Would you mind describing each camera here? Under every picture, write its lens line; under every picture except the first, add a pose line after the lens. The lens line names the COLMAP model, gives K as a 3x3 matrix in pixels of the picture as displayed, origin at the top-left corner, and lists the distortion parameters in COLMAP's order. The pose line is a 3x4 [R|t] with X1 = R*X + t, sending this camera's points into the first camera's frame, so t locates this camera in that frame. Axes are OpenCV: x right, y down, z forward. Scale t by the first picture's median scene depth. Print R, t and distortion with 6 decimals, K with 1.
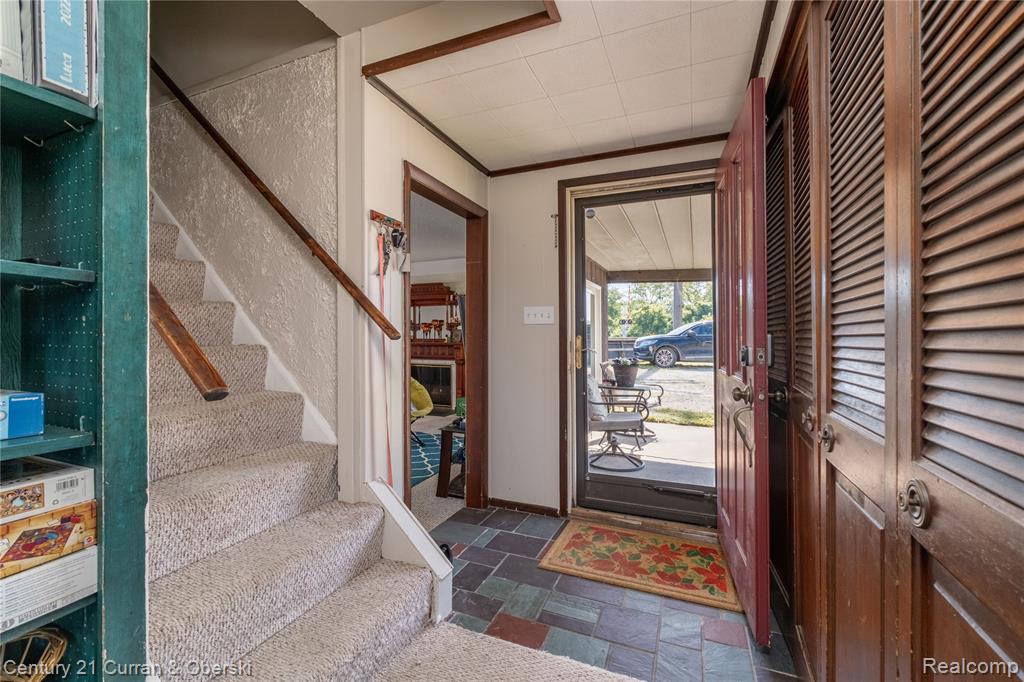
lens RADIAL K [[426.3, 0, 512.2], [0, 426.3, 342.8], [0, 0, 1]] dist [-0.003439, -0.000267]
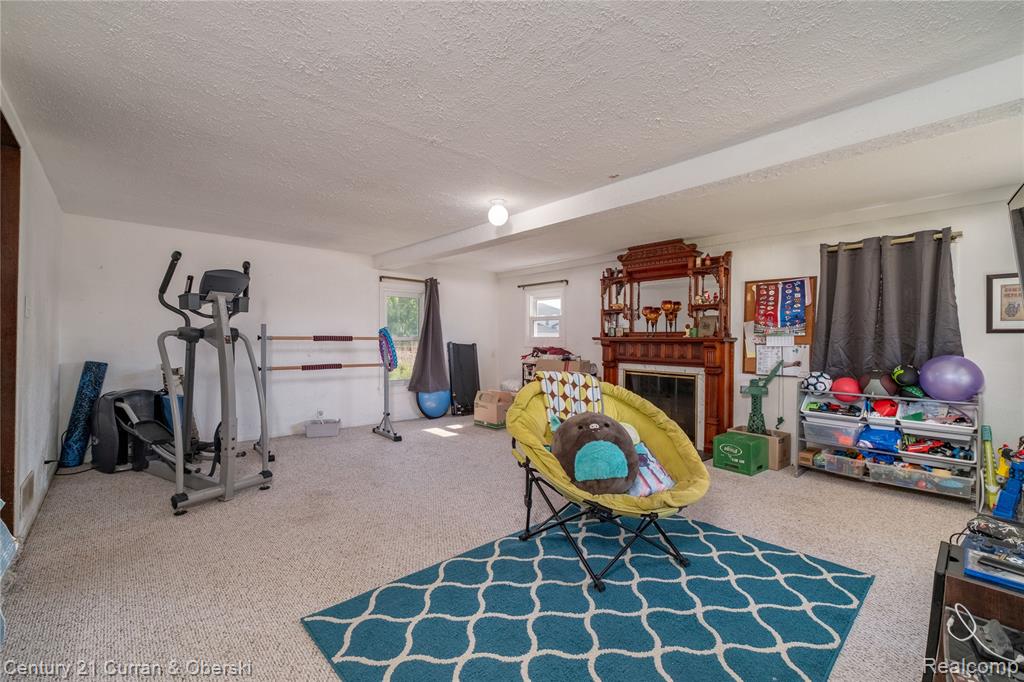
lens RADIAL K [[426.3, 0, 508.6], [0, 426.3, 340.6], [0, 0, 1]] dist [-0.003439, -0.000267]
pose [[0.903817, 0.002989, -0.427908, -0.124354], [-0.003934, 0.999991, -0.001324, 0.005465], [0.427901, 0.002880, 0.903821, 0.342767]]
